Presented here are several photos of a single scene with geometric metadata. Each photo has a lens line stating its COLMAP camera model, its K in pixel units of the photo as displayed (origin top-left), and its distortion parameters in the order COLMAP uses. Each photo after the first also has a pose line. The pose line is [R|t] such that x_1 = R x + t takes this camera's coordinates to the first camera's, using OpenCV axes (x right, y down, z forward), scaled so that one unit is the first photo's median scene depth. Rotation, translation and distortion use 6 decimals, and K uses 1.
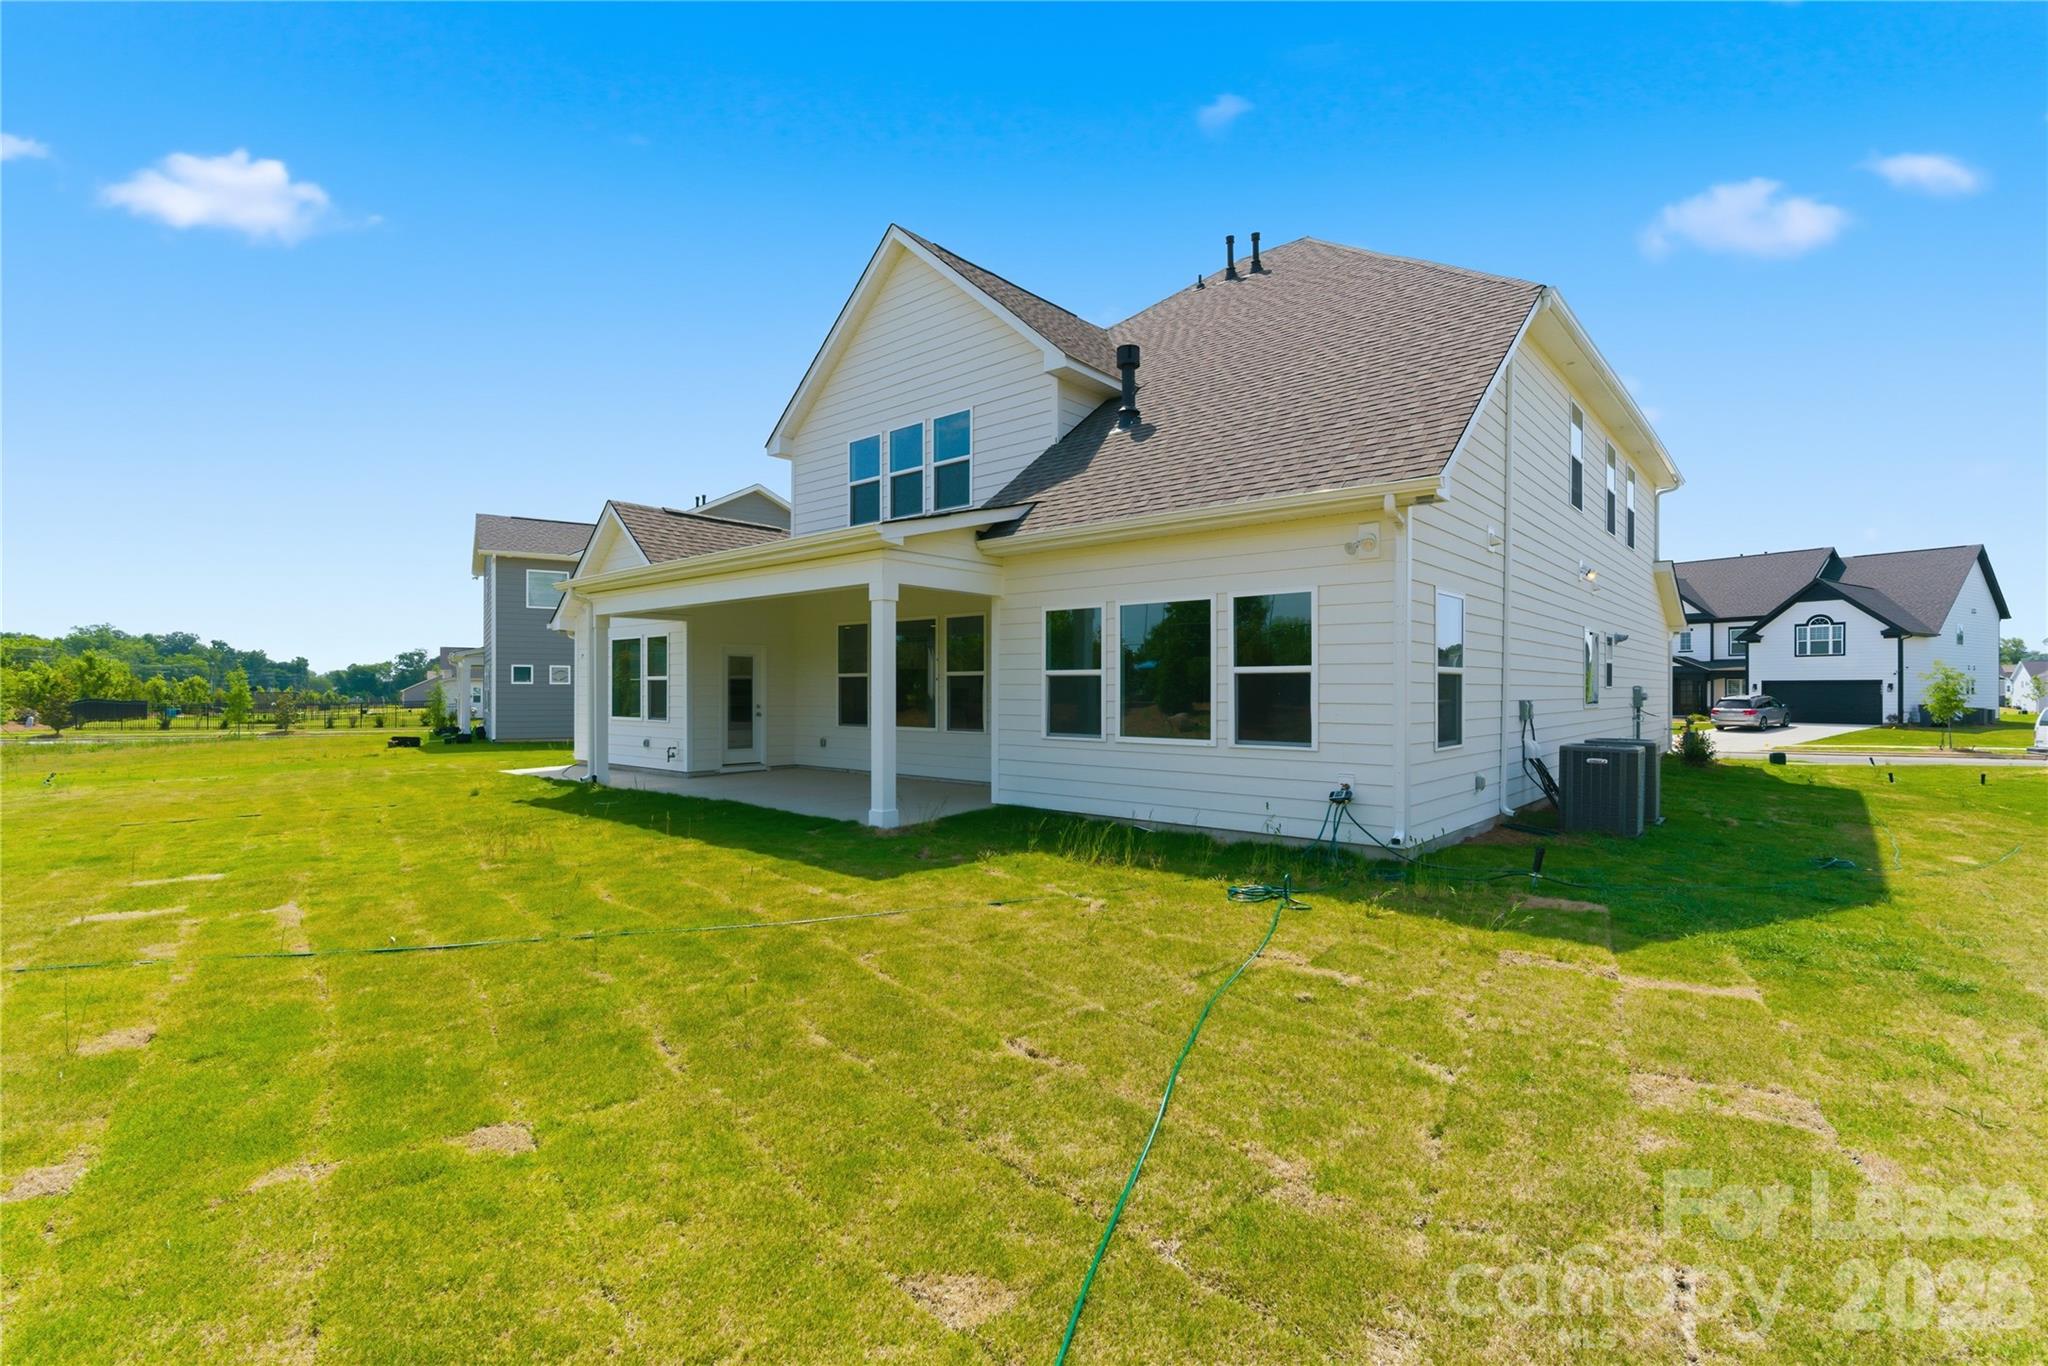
lens RADIAL K [[931.8, 0, 966.9], [0, 931.8, 708.0], [0, 0, 1]] dist [-0.000313, 0.000088]
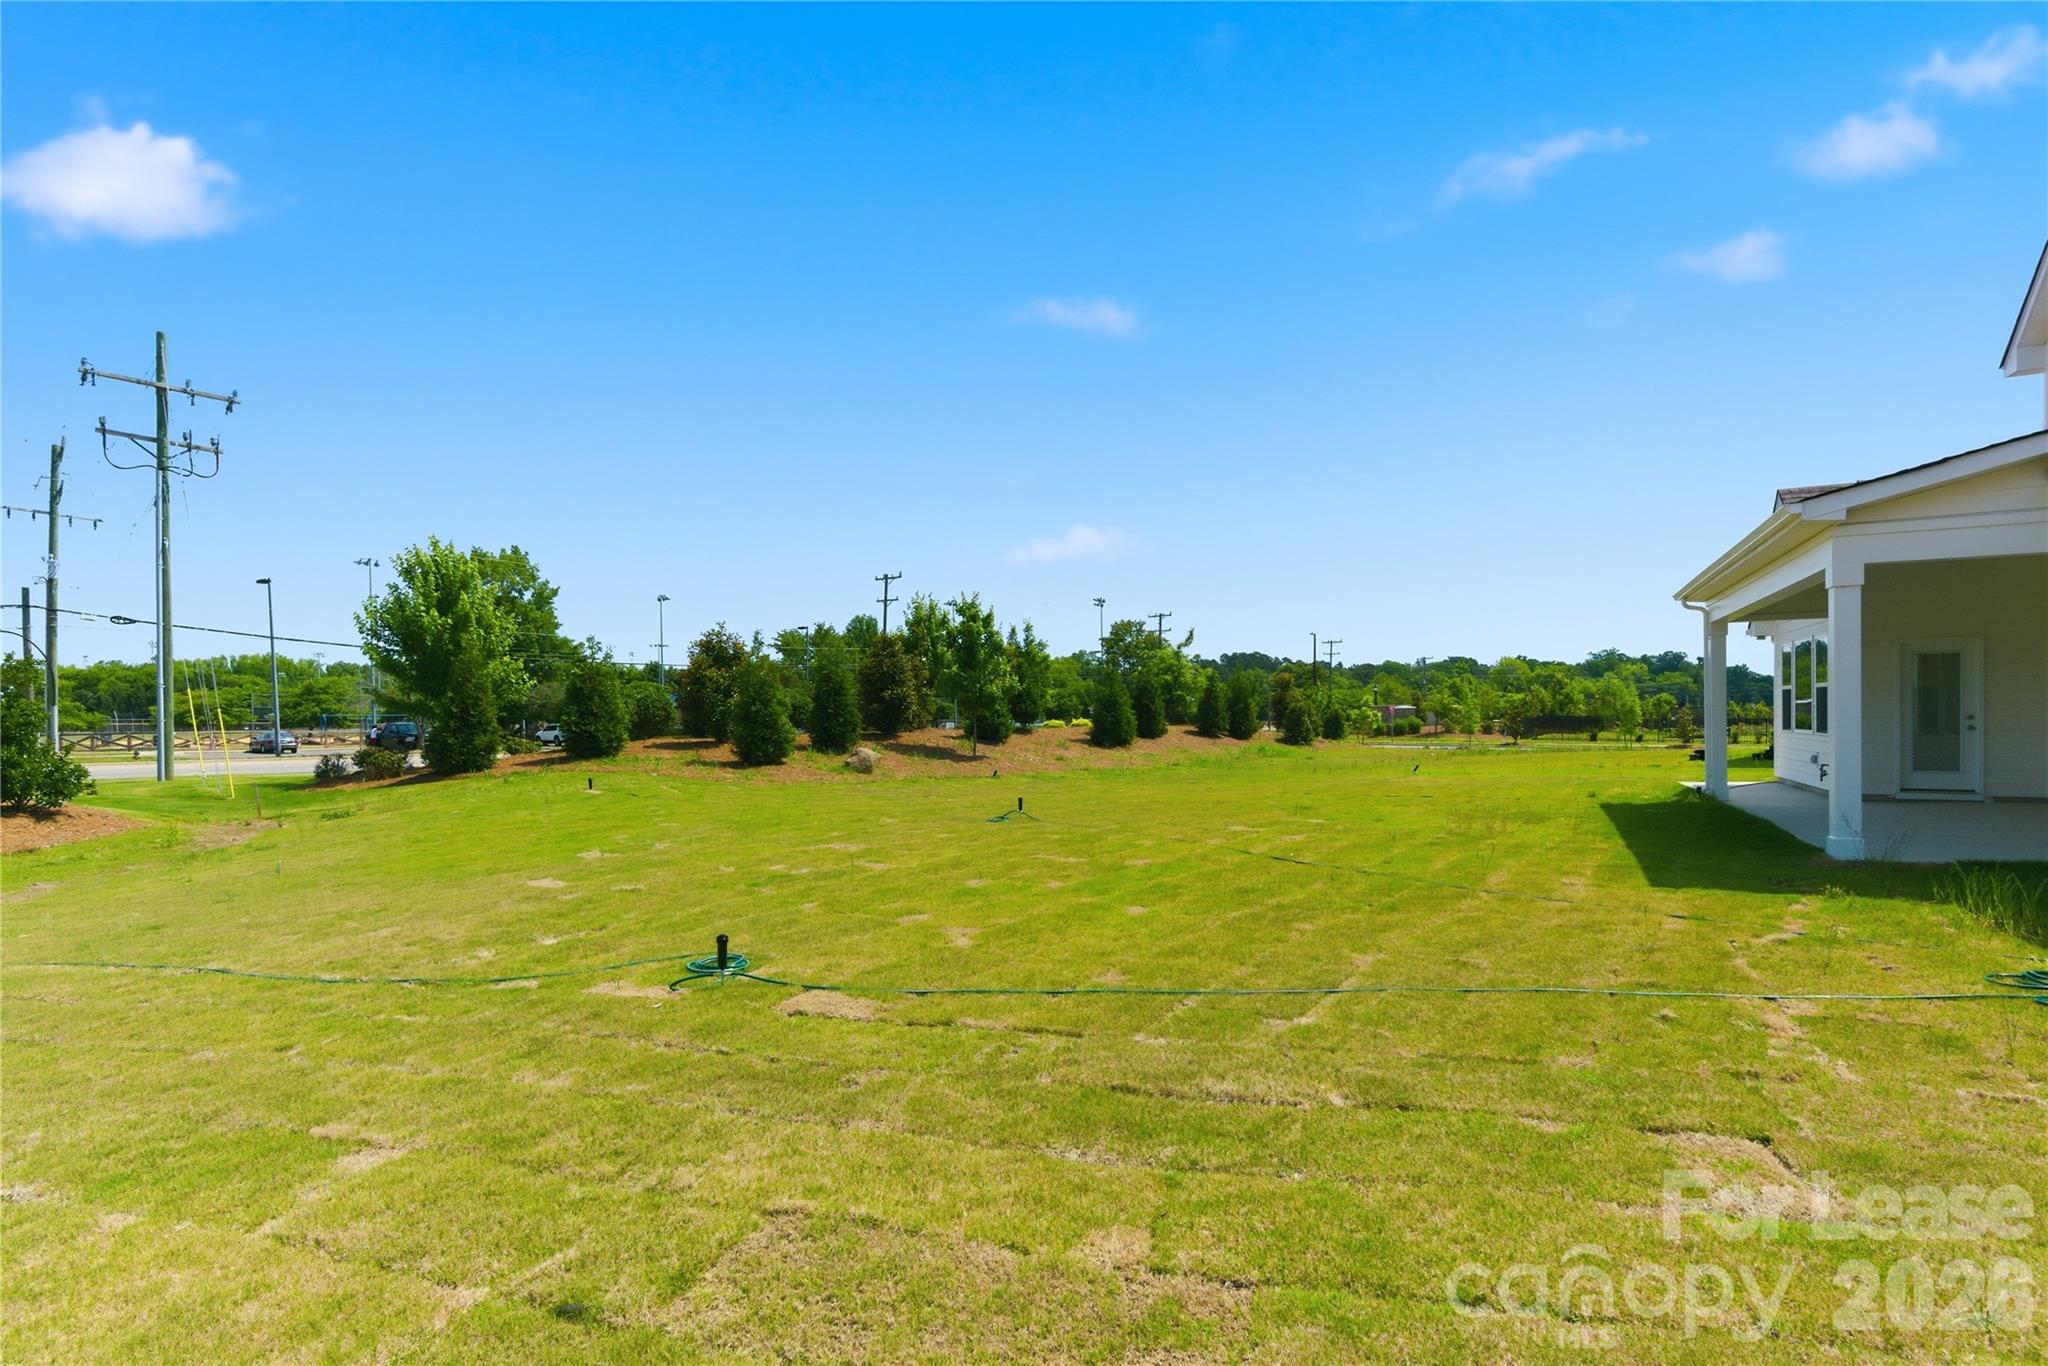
lens RADIAL K [[931.8, 0, 966.9], [0, 931.8, 708.0], [0, 0, 1]] dist [-0.000313, 0.000088]
pose [[0.217583, -0.011067, -0.975979, 0.353973], [-0.005436, 0.999906, -0.012551, 0.005251], [0.976027, 0.008036, 0.217503, 0.033171]]
